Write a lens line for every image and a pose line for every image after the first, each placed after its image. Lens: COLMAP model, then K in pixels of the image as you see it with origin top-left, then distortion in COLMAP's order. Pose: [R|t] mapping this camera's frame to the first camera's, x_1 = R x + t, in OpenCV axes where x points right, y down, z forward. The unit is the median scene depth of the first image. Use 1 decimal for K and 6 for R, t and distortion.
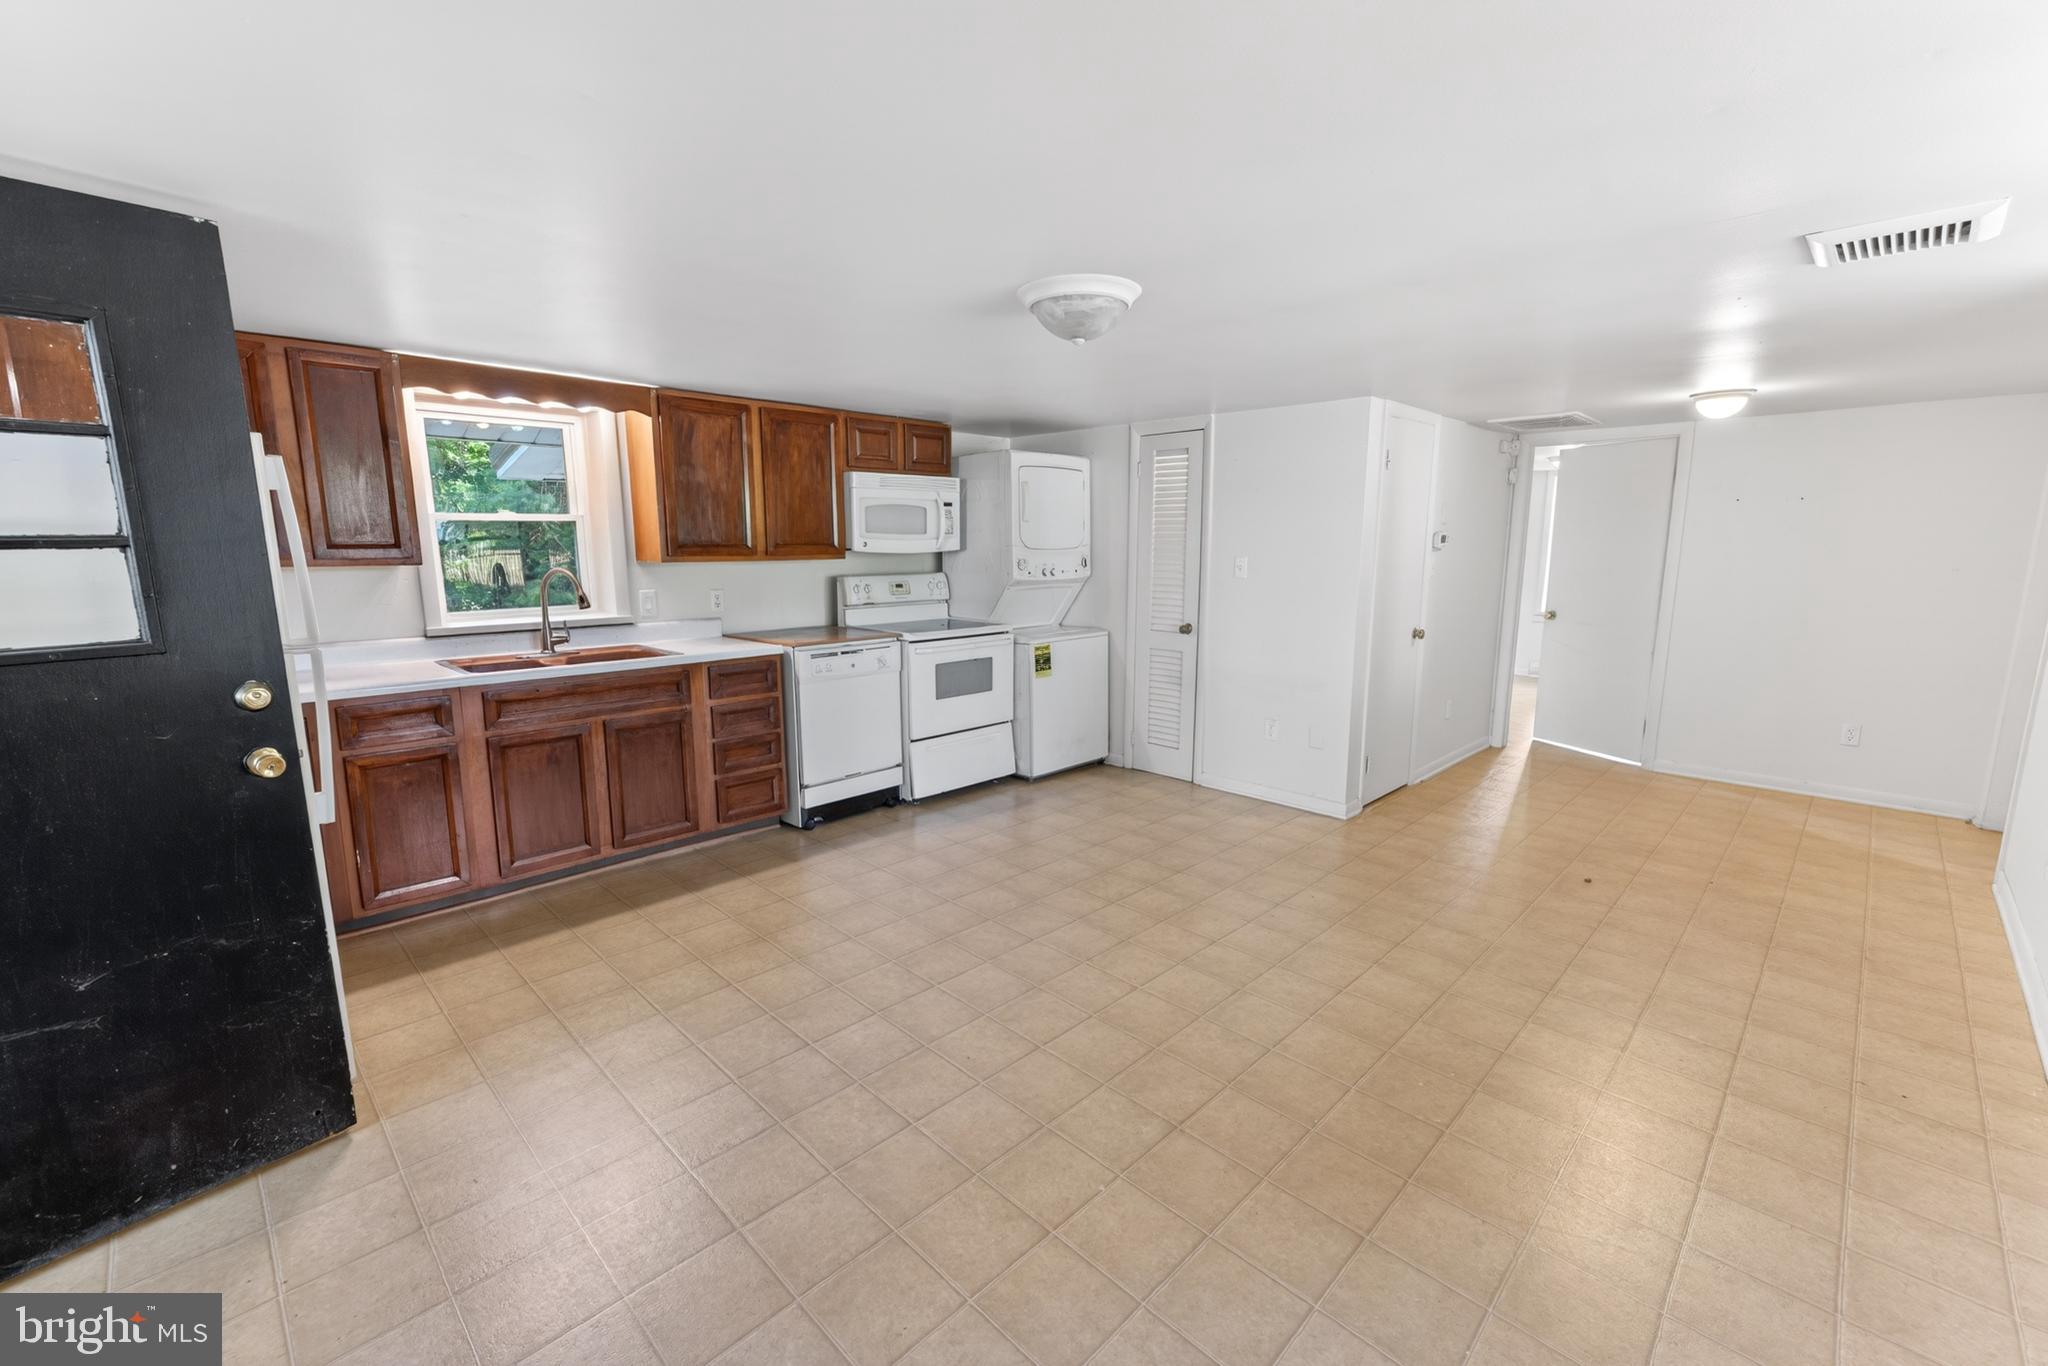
lens RADIAL K [[830.9, 0, 1000.4], [0, 830.9, 682.2], [0, 0, 1]] dist [-0.037020, 0.018956]
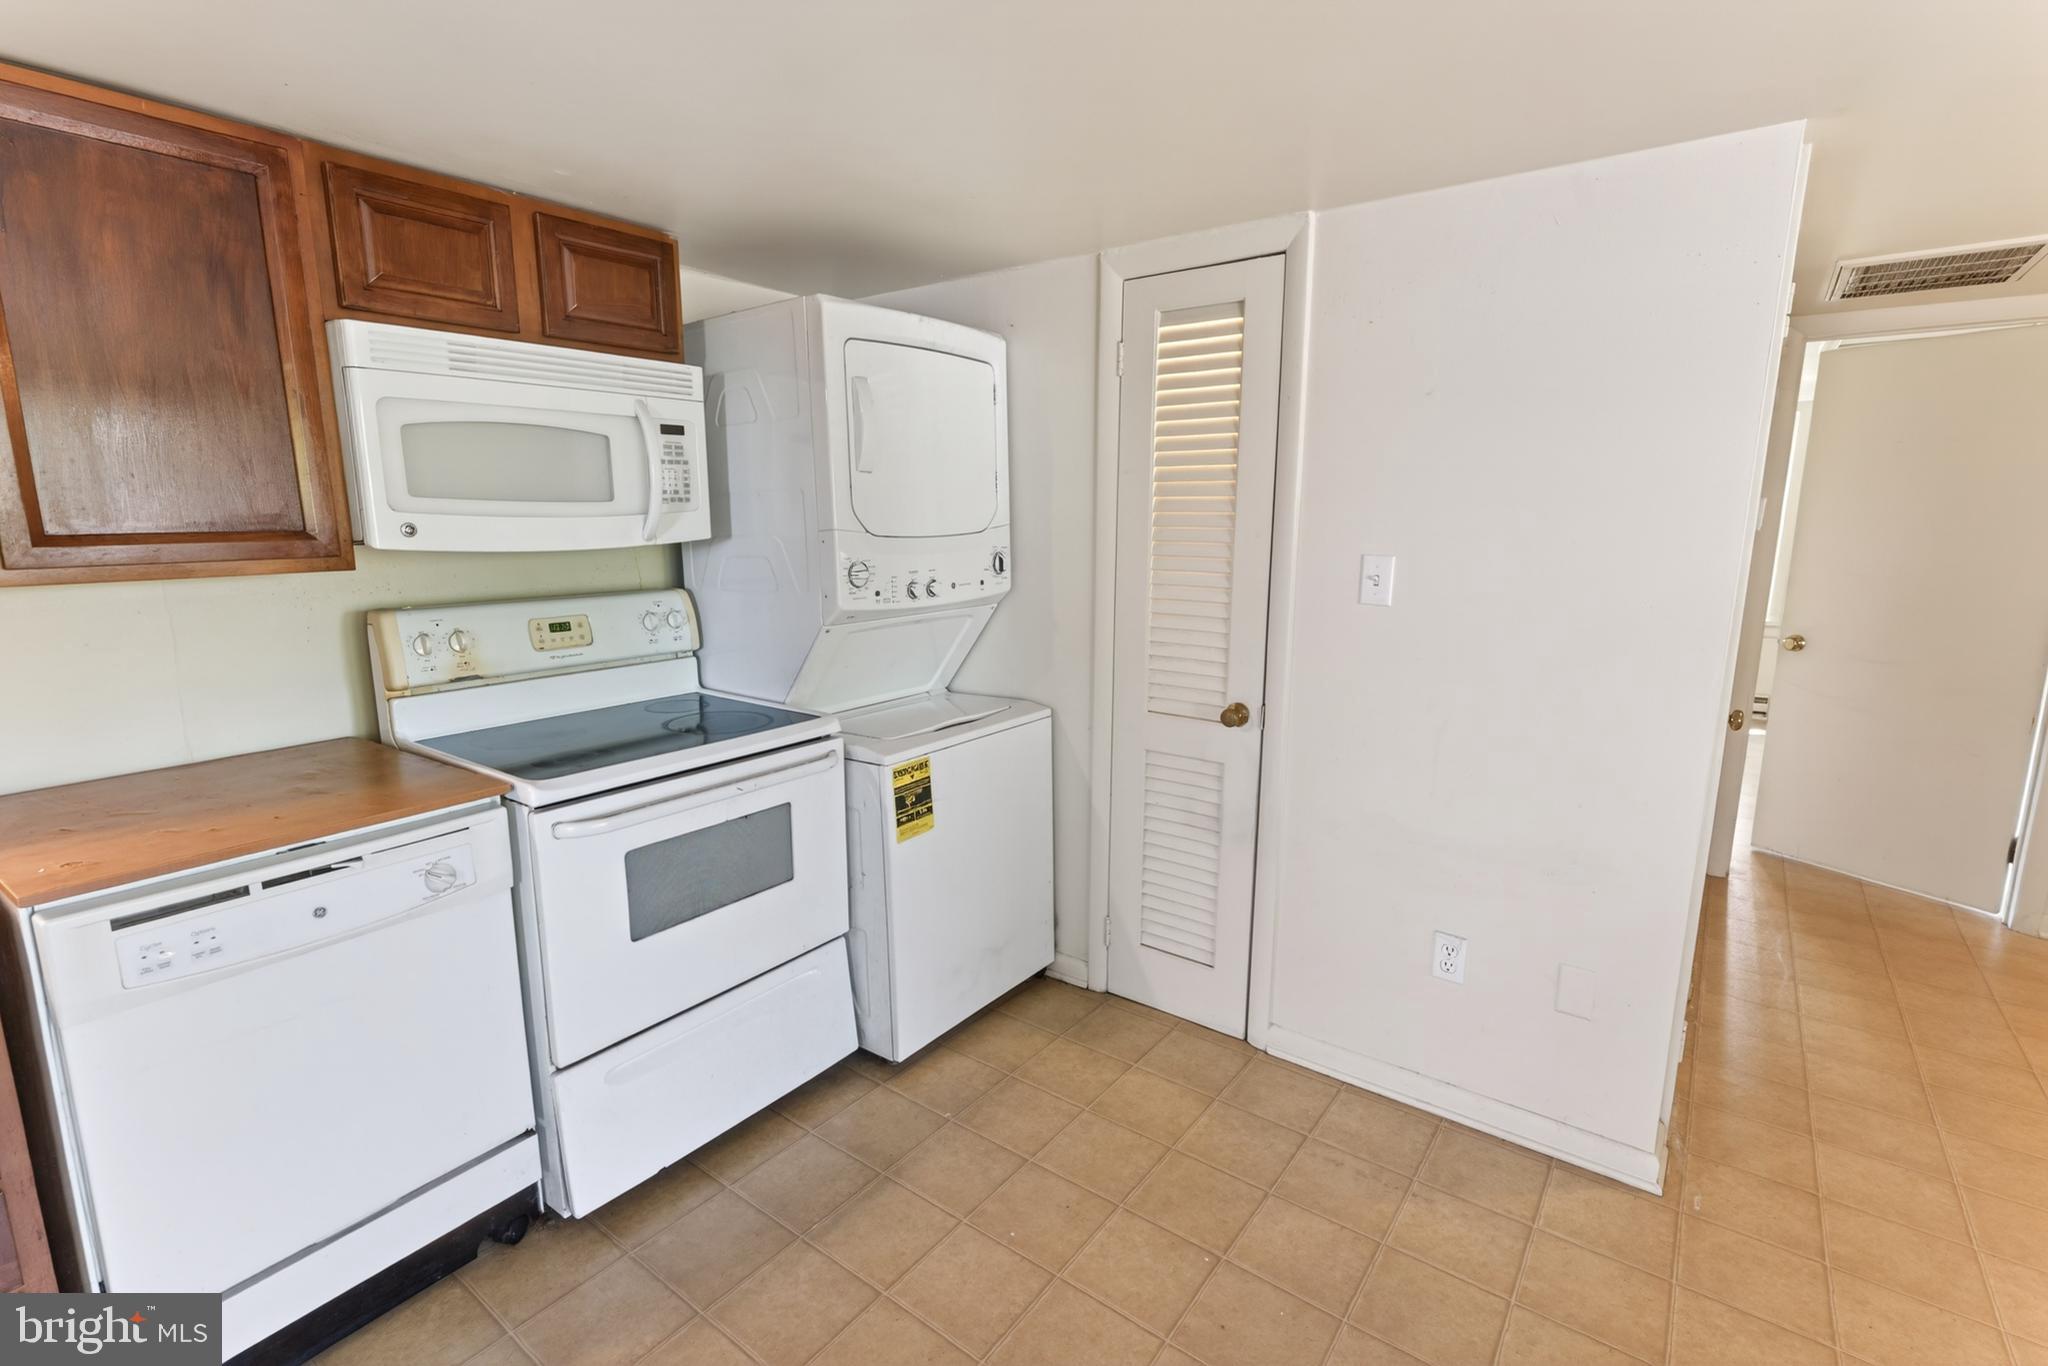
lens RADIAL K [[931.2, 0, 1024.0], [0, 931.2, 683.0], [0, 0, 1]] dist [-0.023020, -0.000079]
pose [[0.986308, -0.027364, 0.162626, 0.031065], [0.025249, 0.999568, 0.015053, -0.092649], [-0.162968, -0.010741, 0.986573, 0.524781]]
